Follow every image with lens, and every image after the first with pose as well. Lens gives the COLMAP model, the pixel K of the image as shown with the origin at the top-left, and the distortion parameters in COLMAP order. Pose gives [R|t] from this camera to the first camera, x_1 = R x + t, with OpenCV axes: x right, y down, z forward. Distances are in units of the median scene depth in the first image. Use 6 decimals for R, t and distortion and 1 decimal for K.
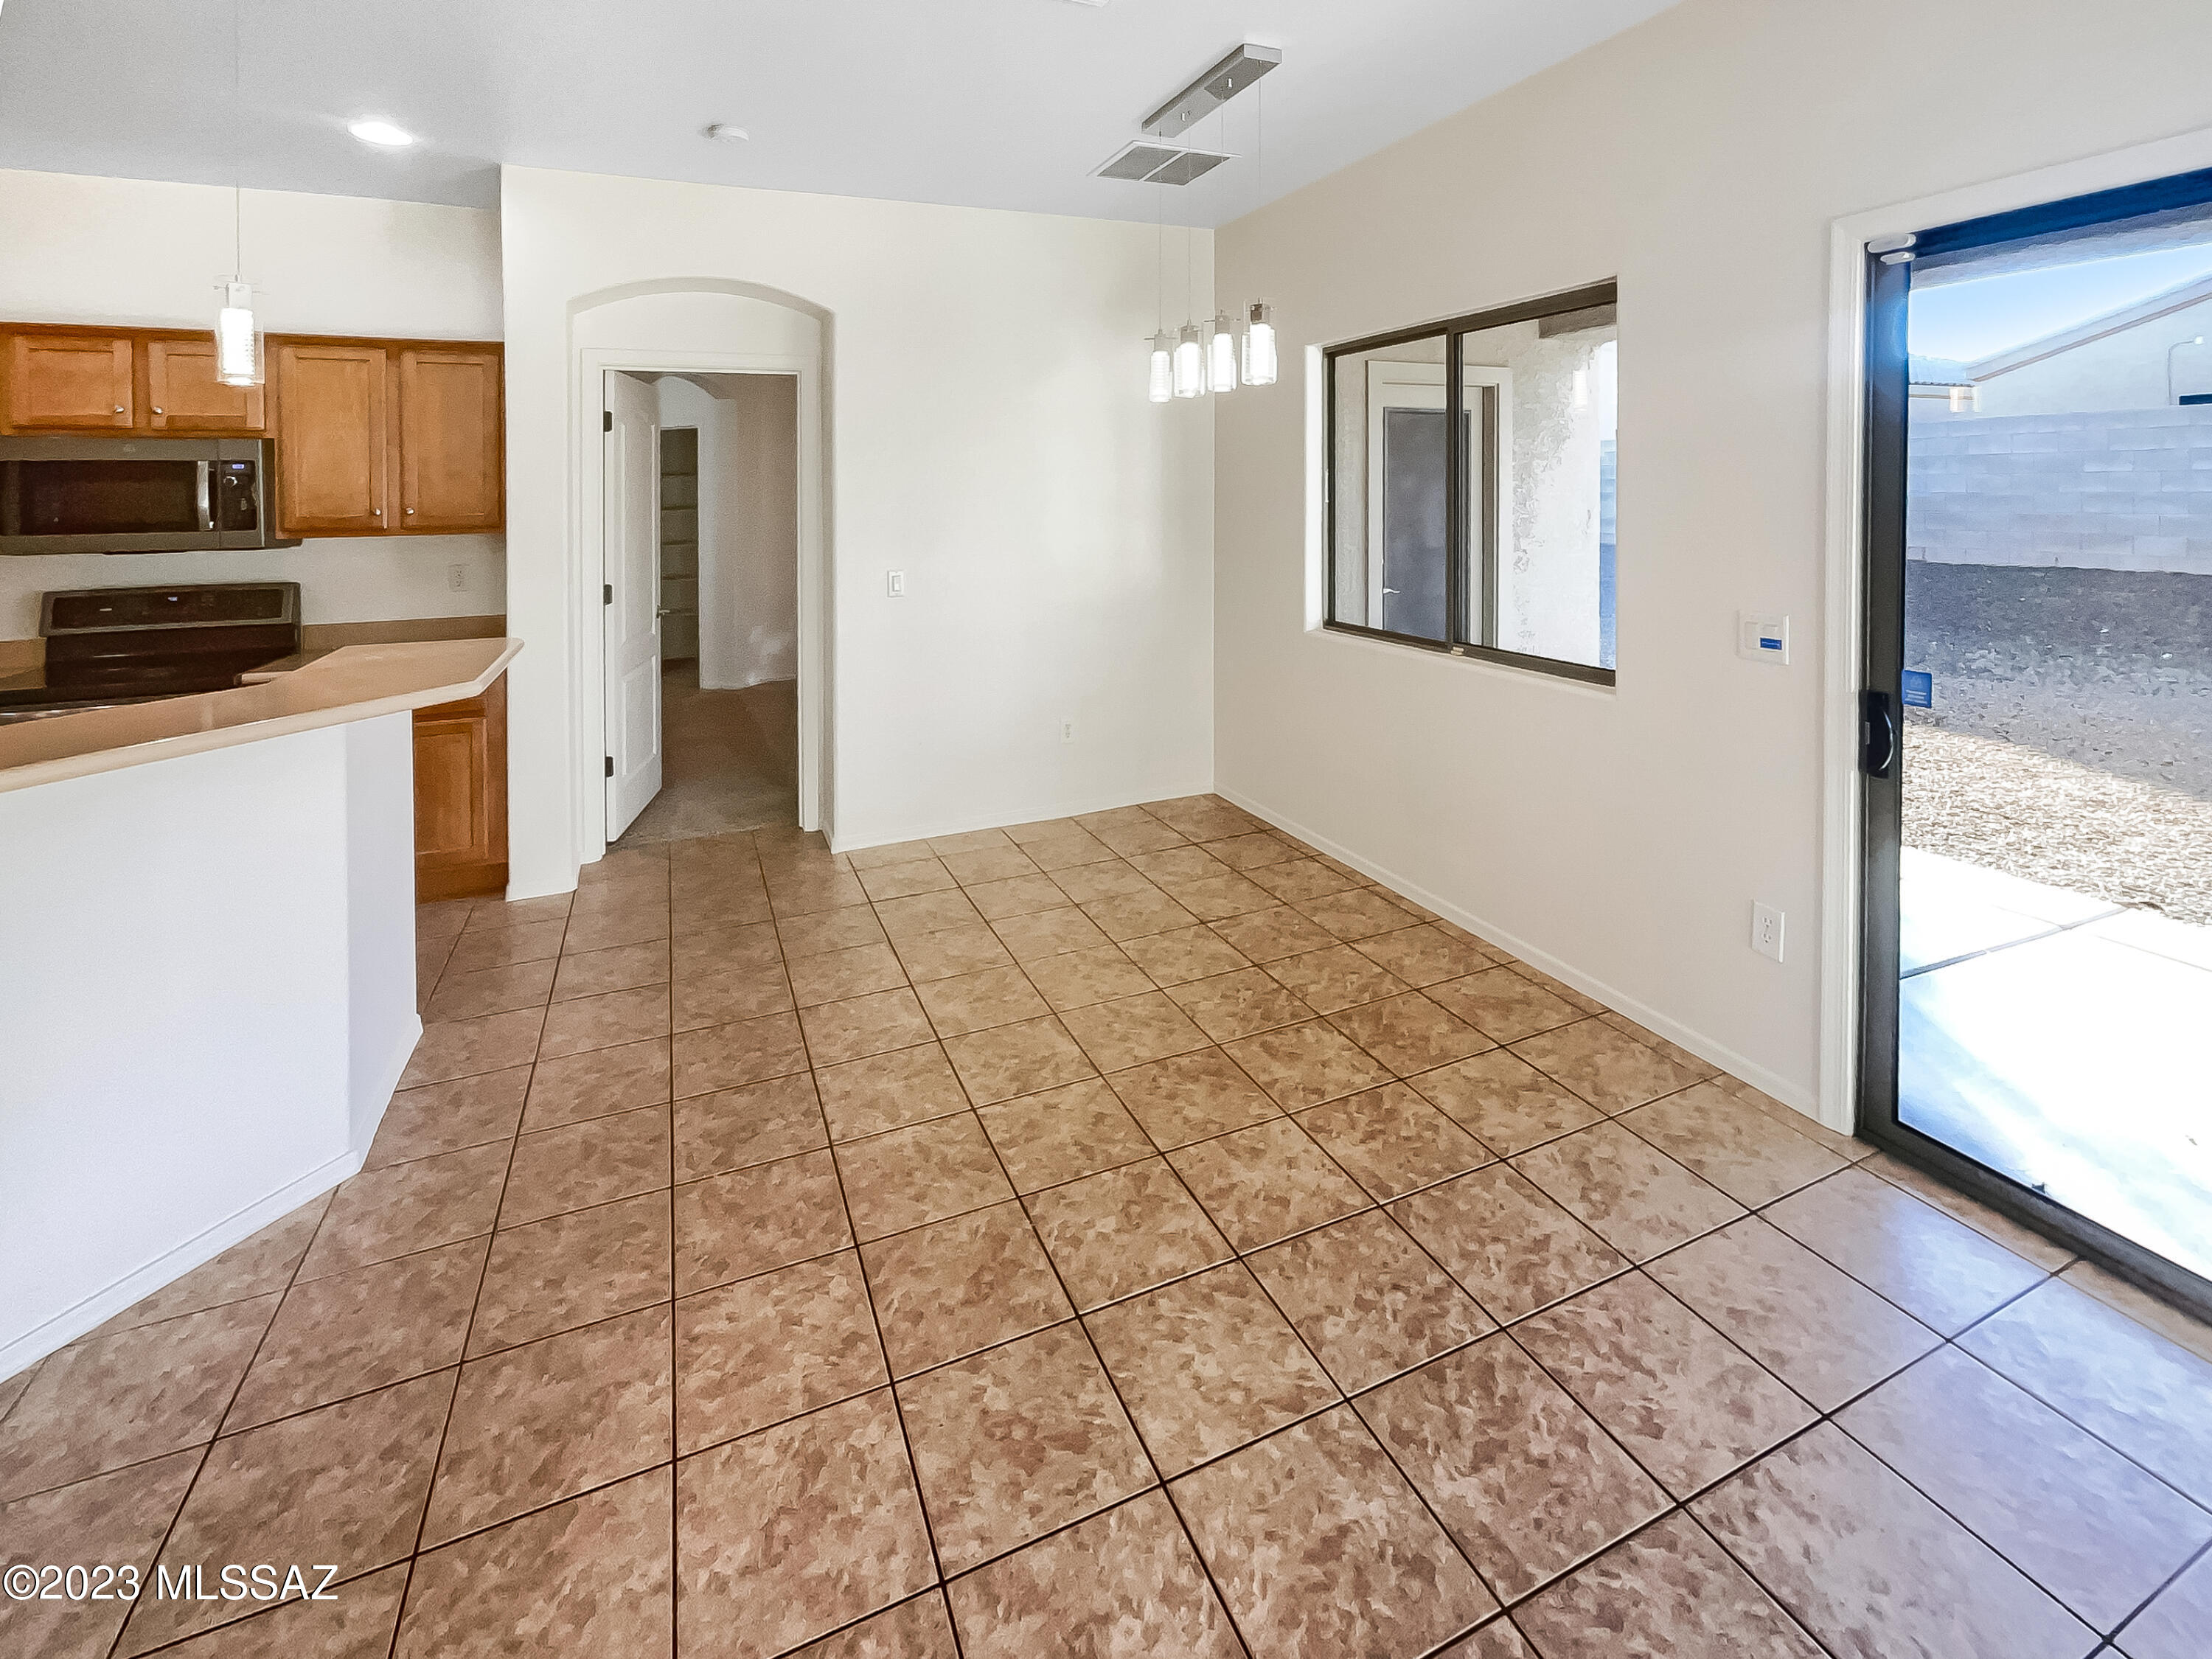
lens RADIAL K [[969.7, 0, 1130.3], [0, 969.7, 768.4], [0, 0, 1]] dist [0.002911, 0.002137]
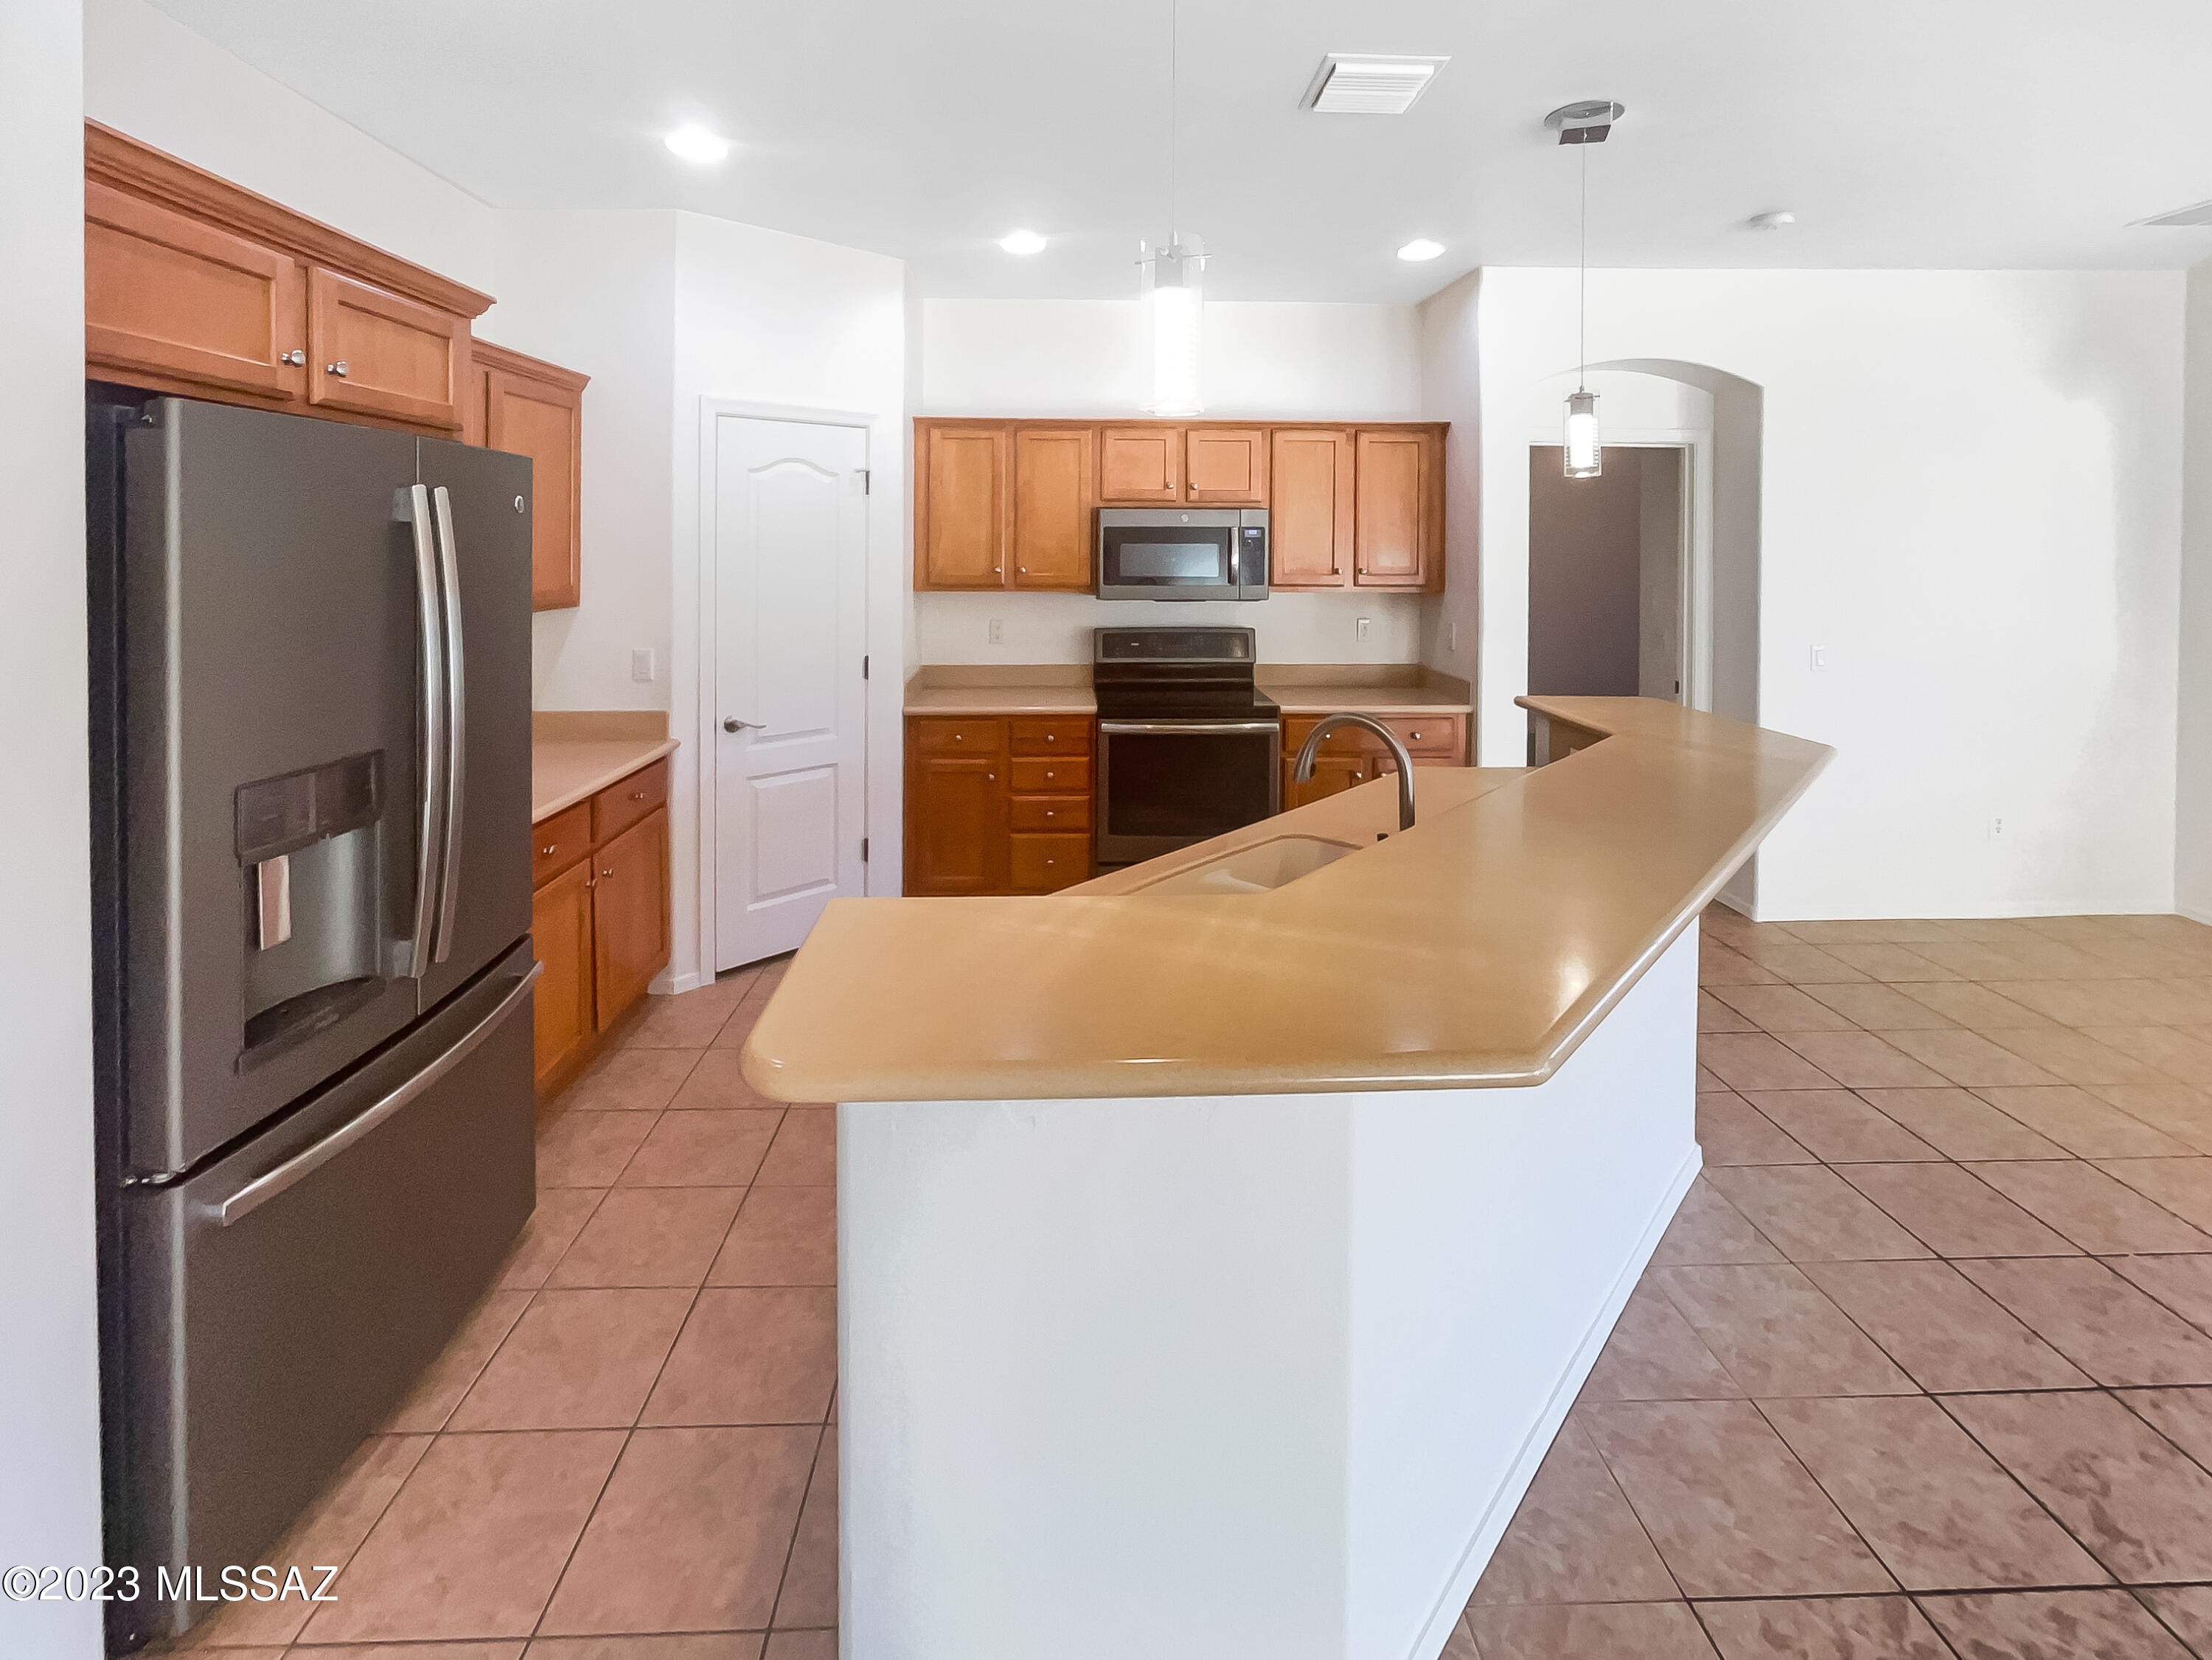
lens RADIAL K [[969.8, 0, 1064.2], [0, 969.8, 793.8], [0, 0, 1]] dist [0.002911, 0.002137]
pose [[0.935936, 0.107255, -0.335441, -3.159975], [-0.115393, 0.993310, -0.004362, 0.198180], [0.332729, 0.042790, 0.942051, -0.888073]]
